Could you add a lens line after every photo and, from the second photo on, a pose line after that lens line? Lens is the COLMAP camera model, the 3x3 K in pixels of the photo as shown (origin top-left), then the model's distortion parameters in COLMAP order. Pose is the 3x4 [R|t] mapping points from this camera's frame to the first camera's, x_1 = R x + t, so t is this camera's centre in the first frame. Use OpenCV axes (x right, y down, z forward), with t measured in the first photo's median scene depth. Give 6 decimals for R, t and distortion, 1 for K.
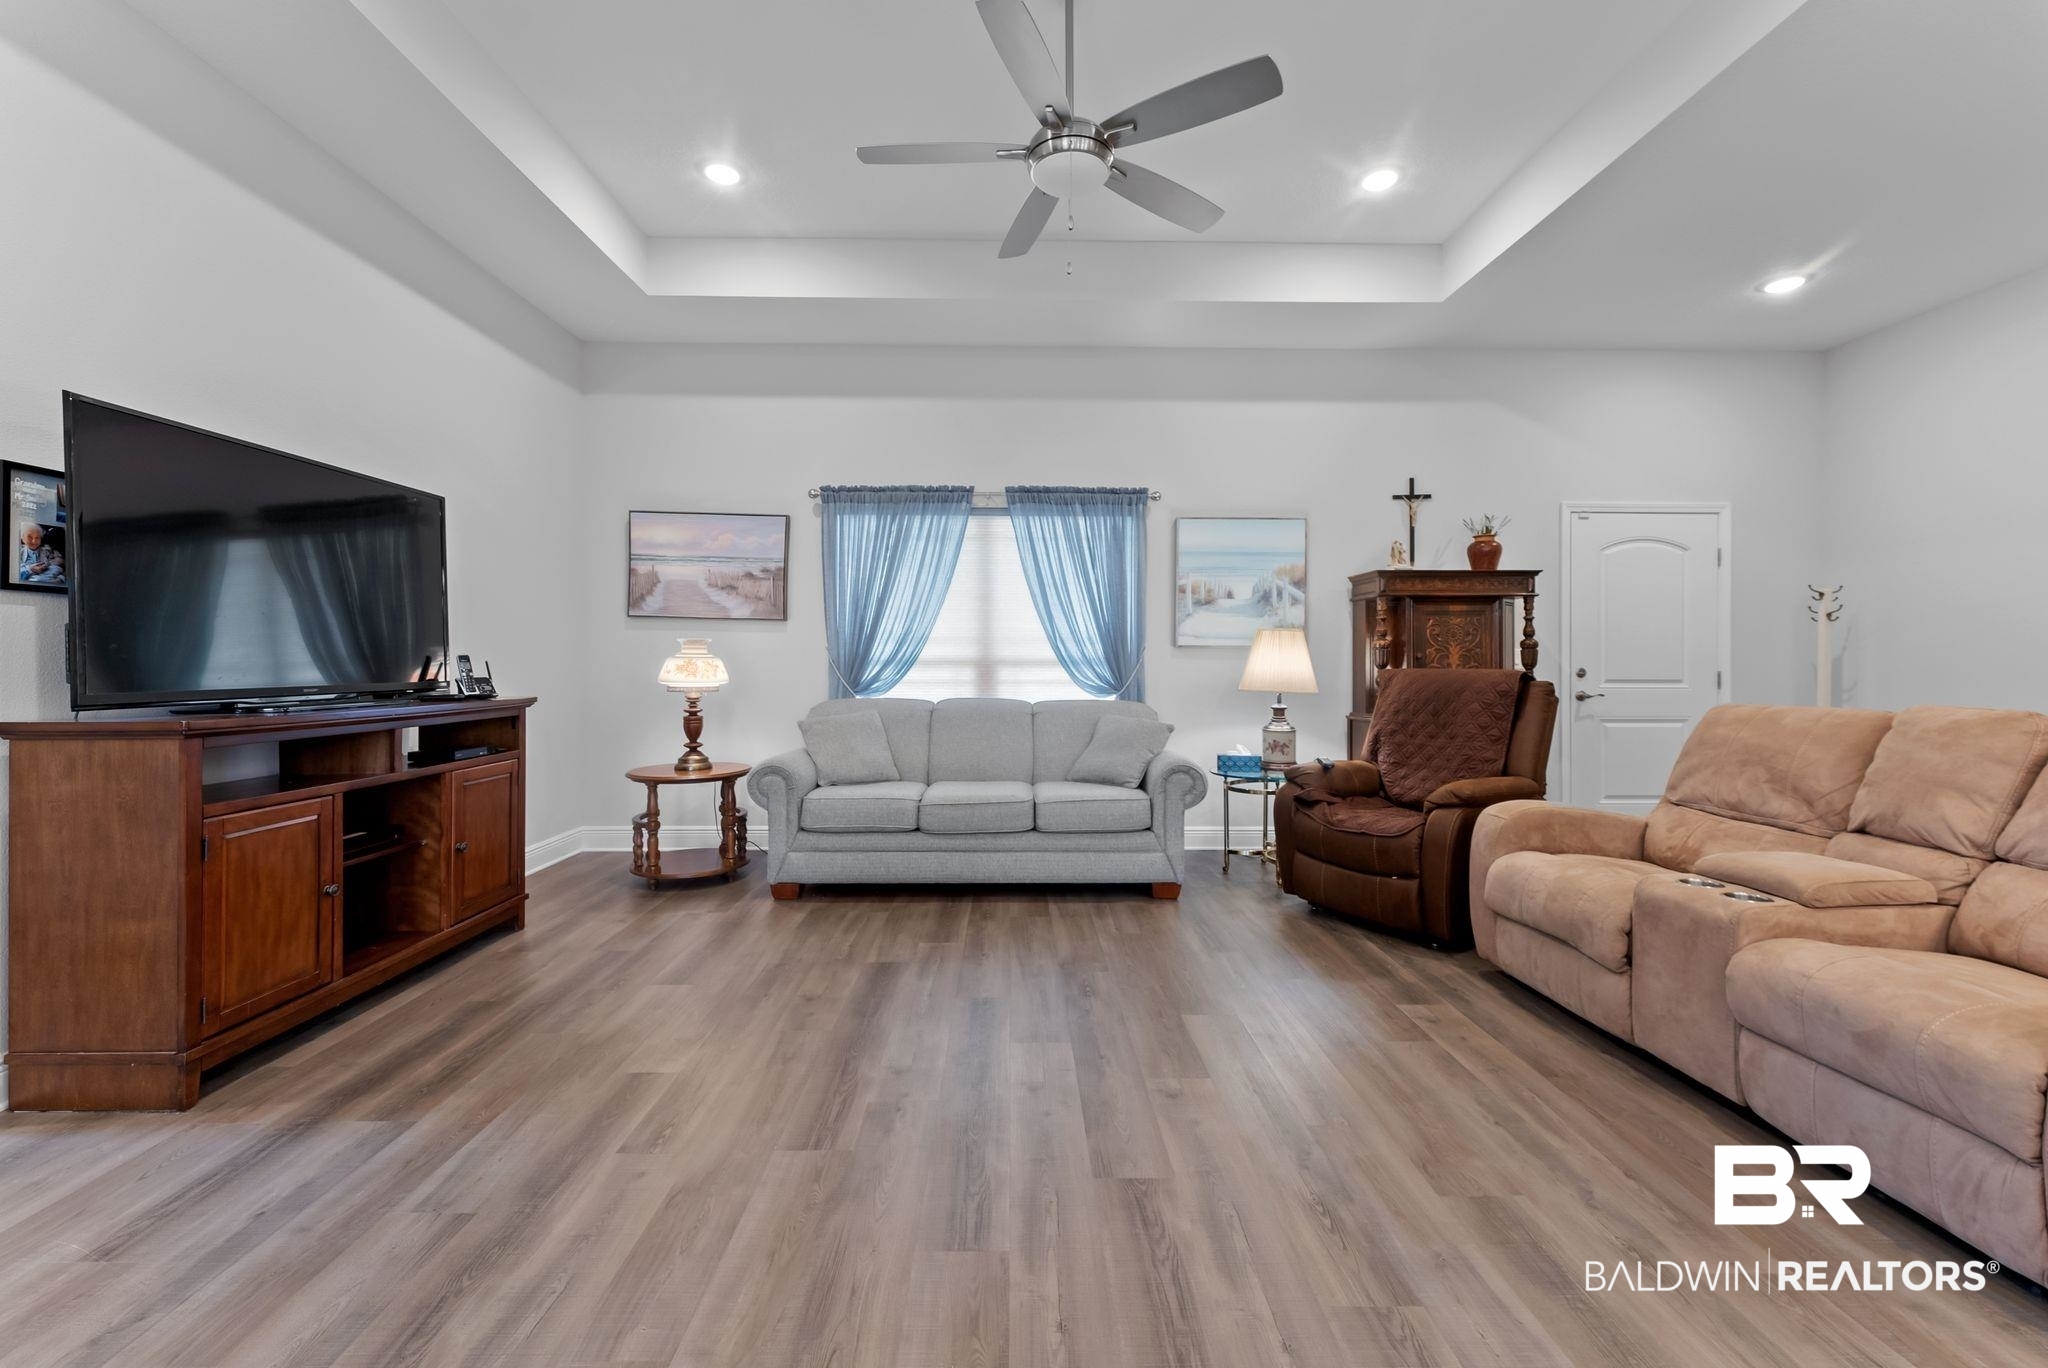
lens RADIAL K [[829.5, 0, 1001.1], [0, 829.5, 661.7], [0, 0, 1]] dist [0.000962, -0.000054]
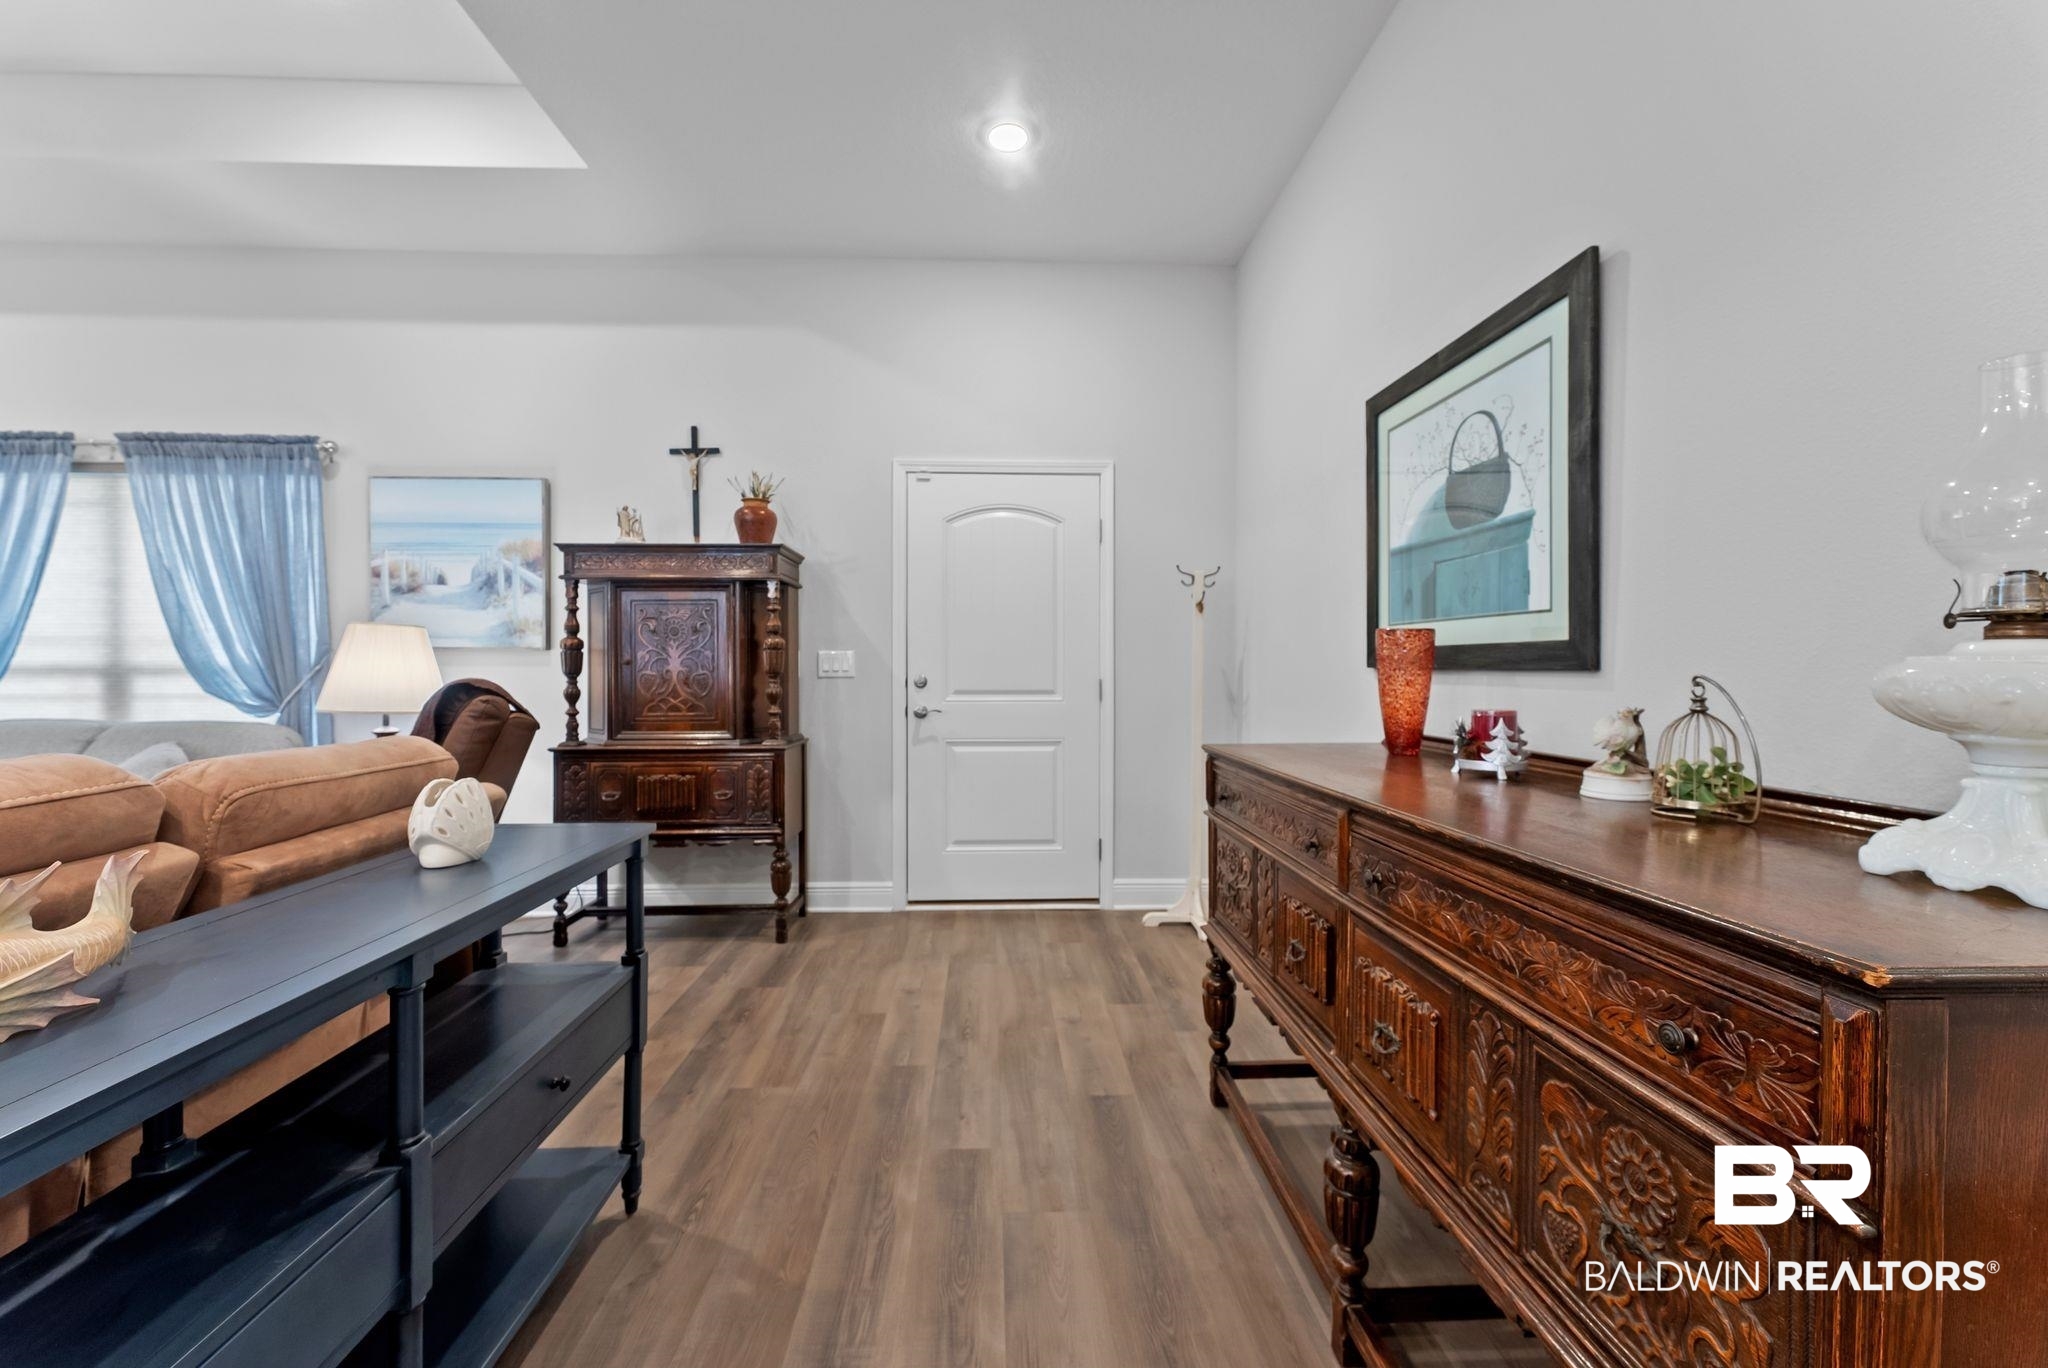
lens RADIAL K [[836.3, 0, 1017.9], [0, 836.3, 670.6], [0, 0, 1]] dist [0.003364, 0.000159]
pose [[0.999764, -0.003212, 0.021484, 0.840163], [0.003190, 0.999994, 0.001070, 0.002649], [-0.021488, -0.001001, 0.999769, 0.247404]]
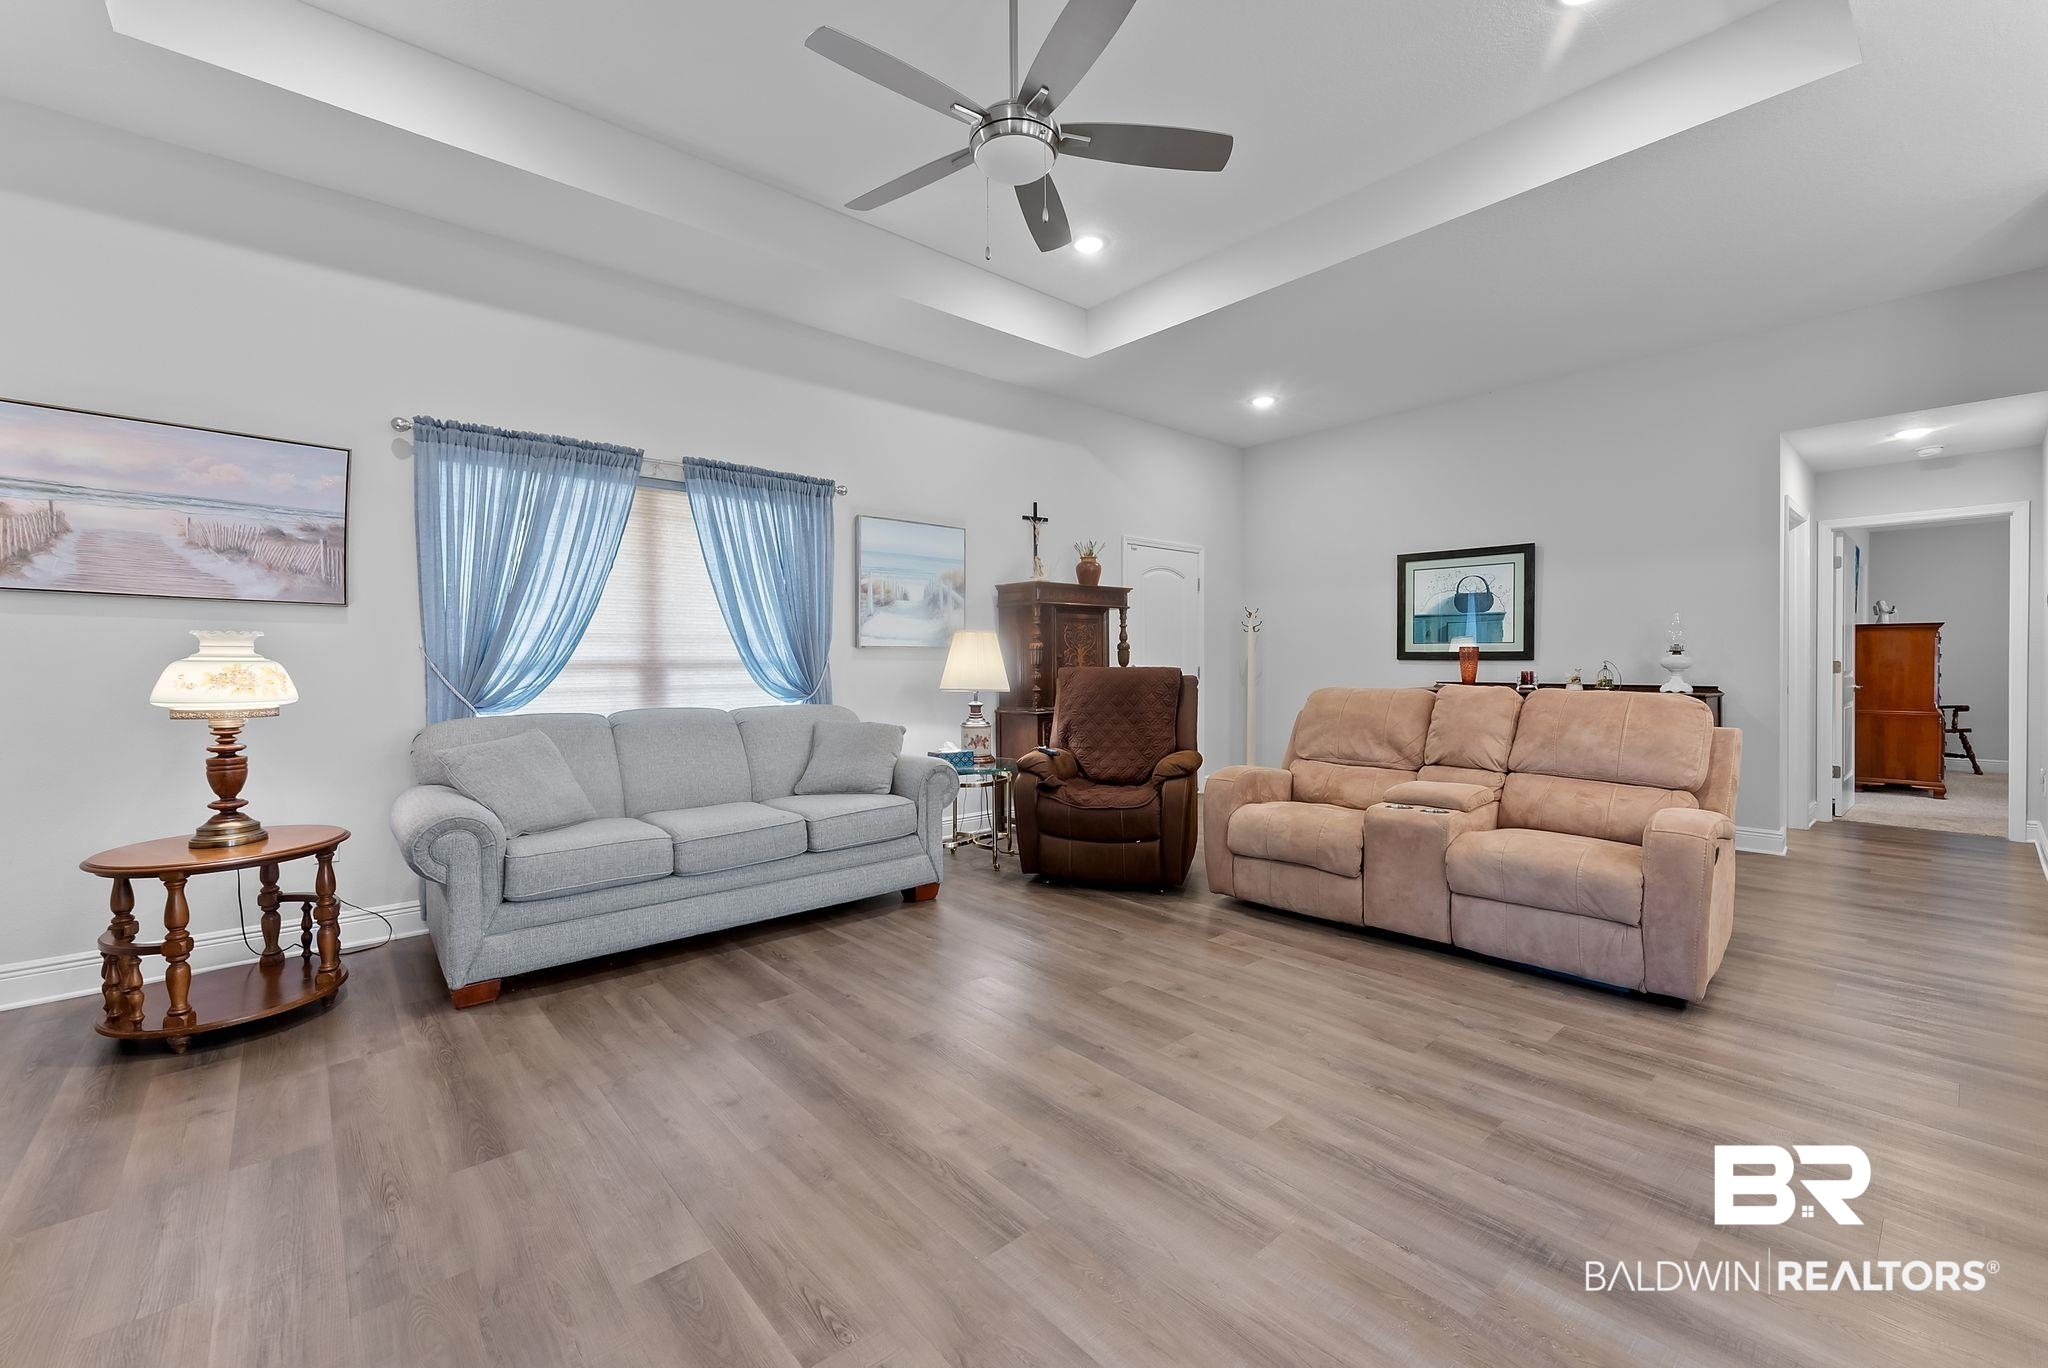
lens RADIAL K [[836.3, 0, 1017.9], [0, 836.3, 670.6], [0, 0, 1]] dist [0.003364, 0.000159]
pose [[0.759526, -0.014299, 0.650319, -0.310251], [0.006842, 0.999879, 0.013995, -0.003292], [-0.650441, -0.006180, 0.759532, 0.139067]]
